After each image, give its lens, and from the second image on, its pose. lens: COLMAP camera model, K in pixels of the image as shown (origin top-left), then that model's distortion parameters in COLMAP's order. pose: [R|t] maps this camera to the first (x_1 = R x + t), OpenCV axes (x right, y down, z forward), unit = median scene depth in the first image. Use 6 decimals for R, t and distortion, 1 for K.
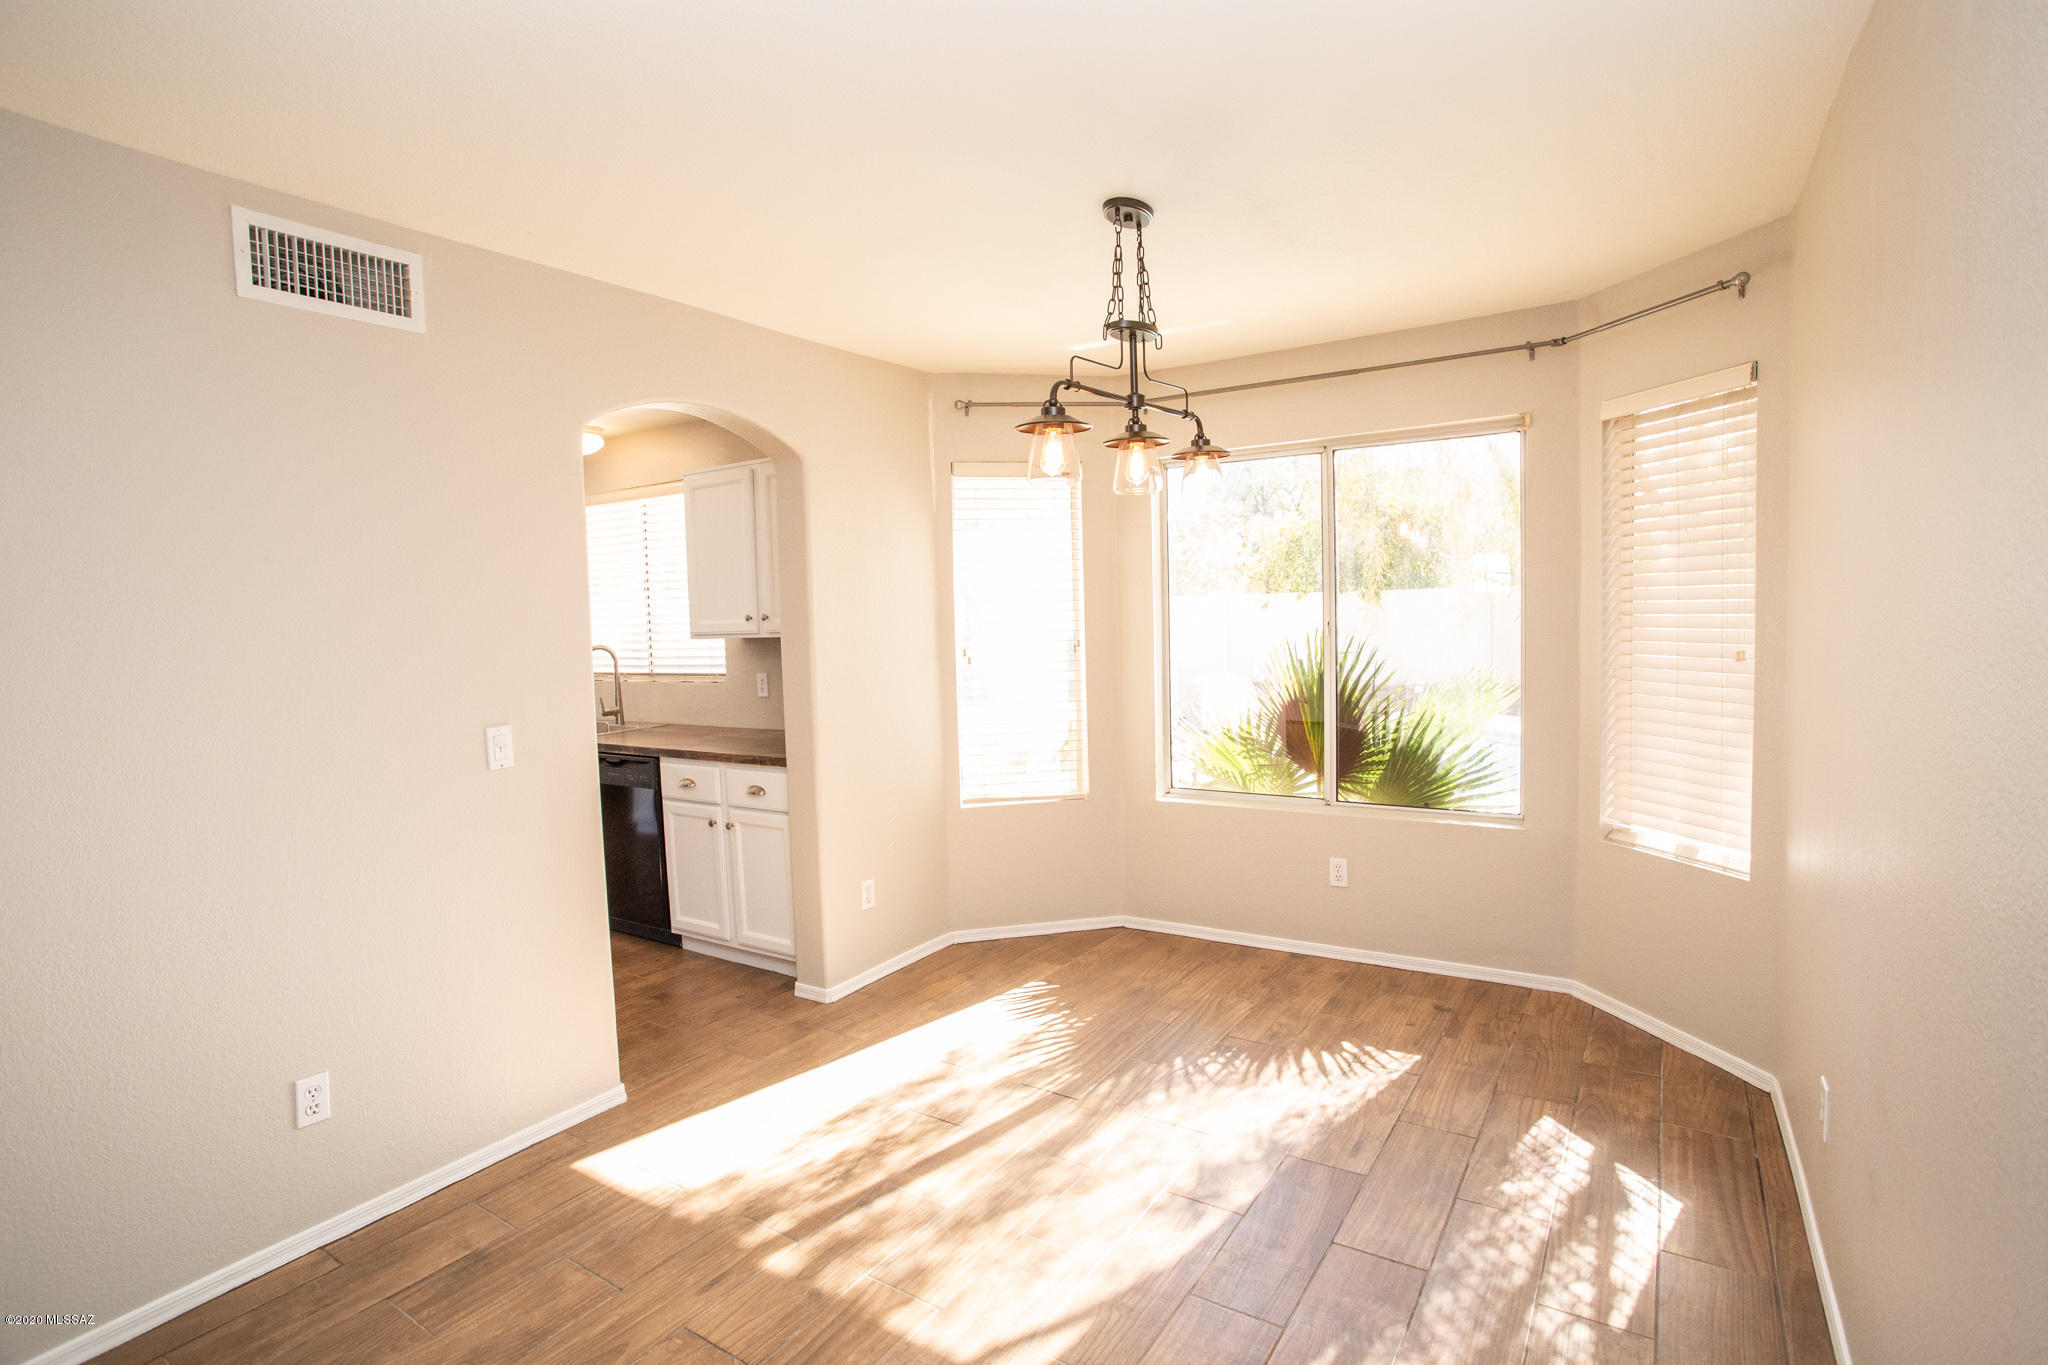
lens RADIAL K [[1013.9, 0, 1067.7], [0, 1013.9, 672.5], [0, 0, 1]] dist [-0.028631, 0.004842]
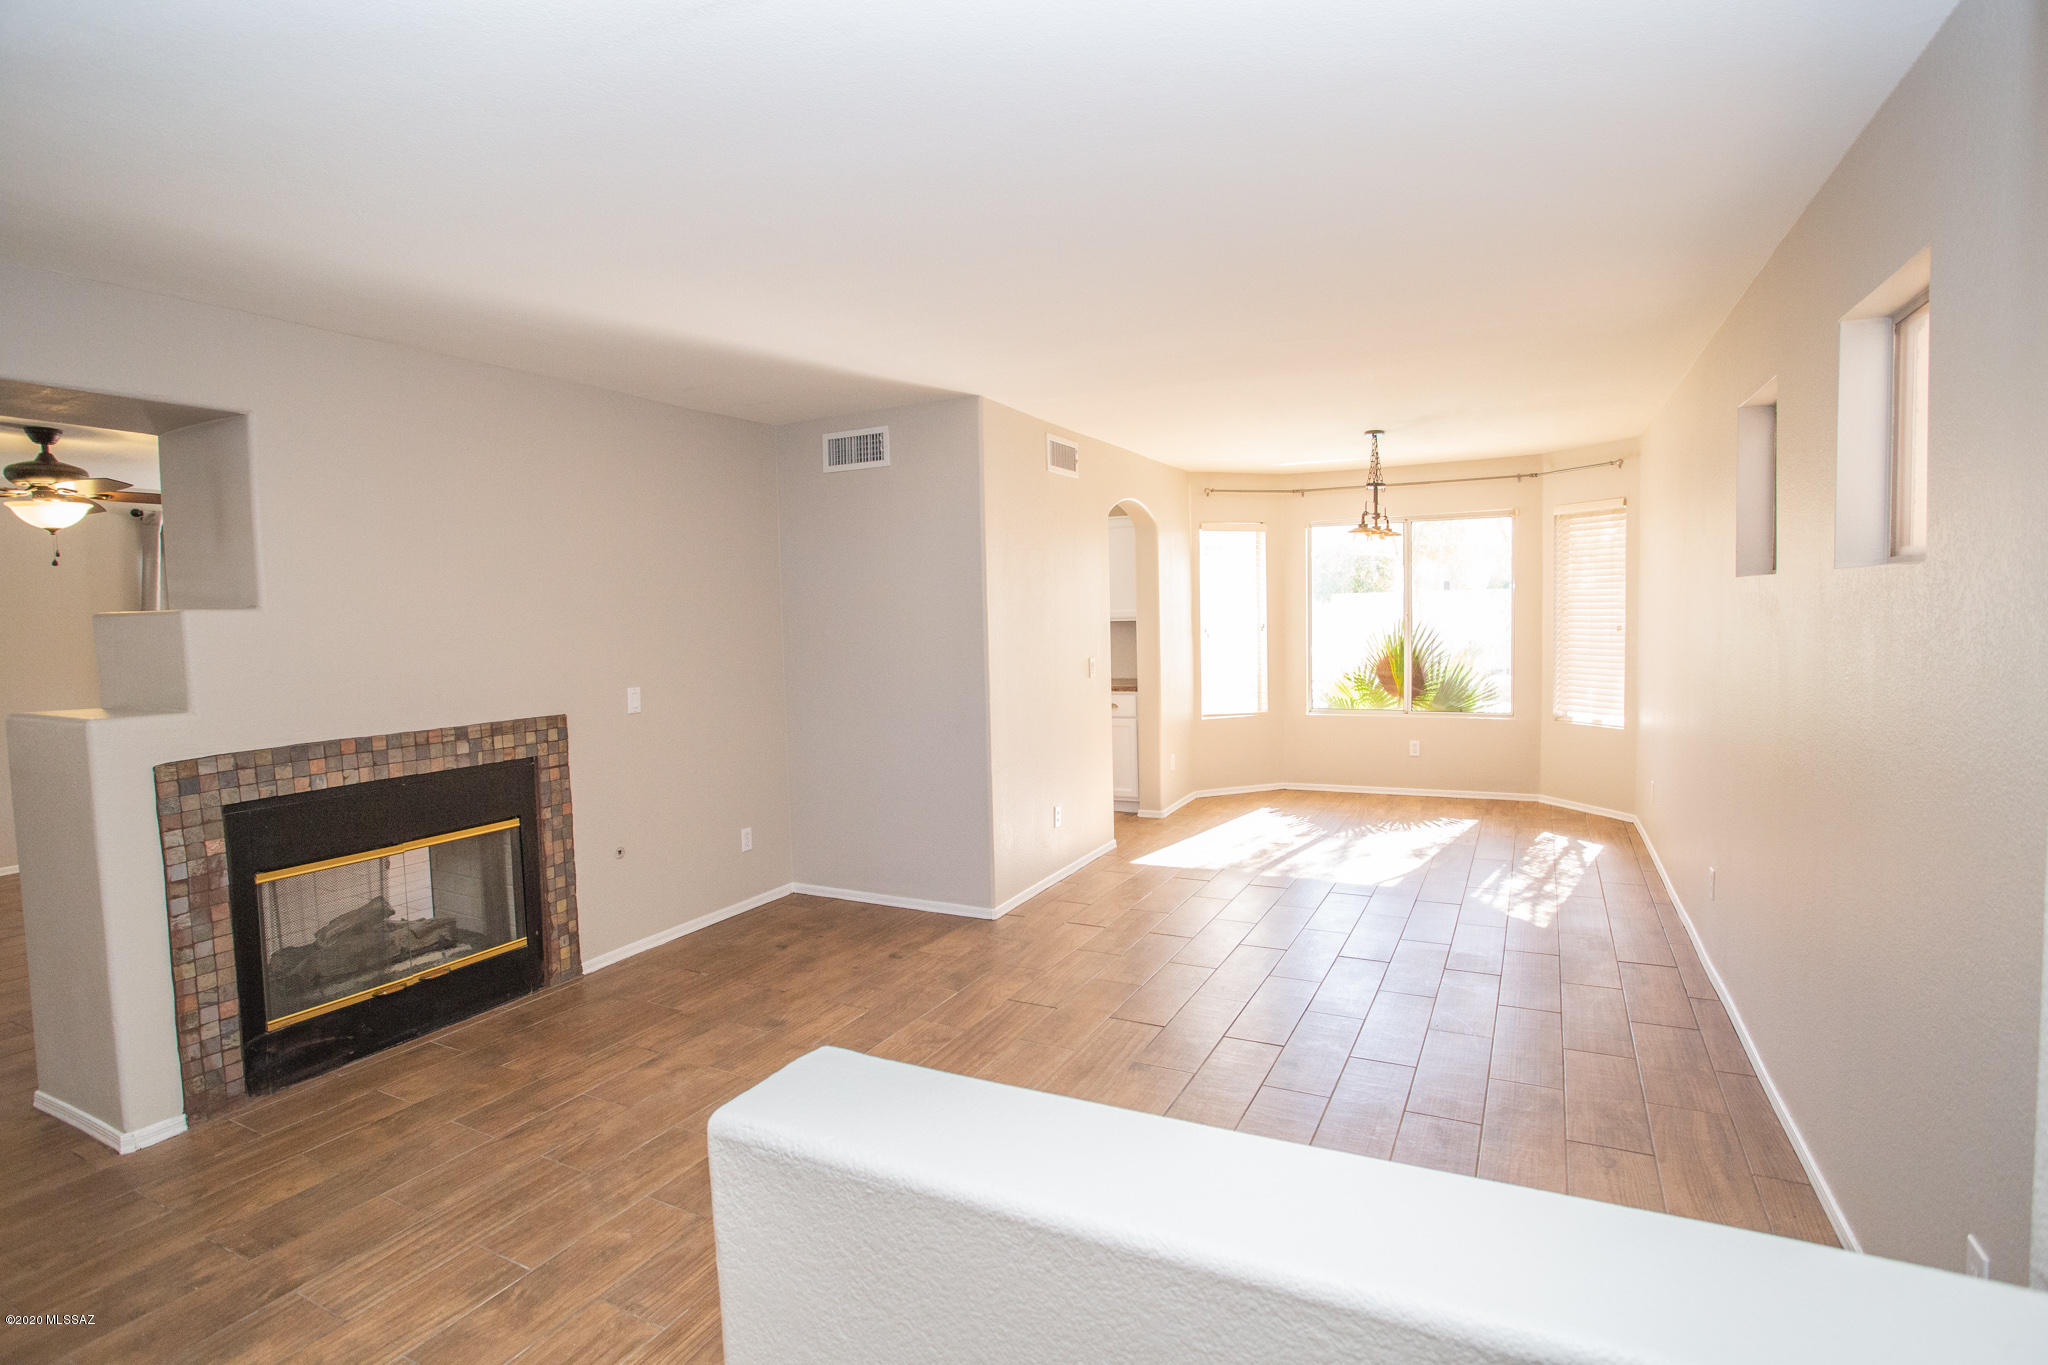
lens RADIAL K [[1013.9, 0, 1088.1], [0, 1013.9, 662.5], [0, 0, 1]] dist [-0.028631, 0.004842]
pose [[0.990386, -0.003719, 0.138282, -0.610781], [0.005043, 0.999945, -0.009226, 0.056961], [-0.138240, 0.009835, 0.990350, -0.793845]]
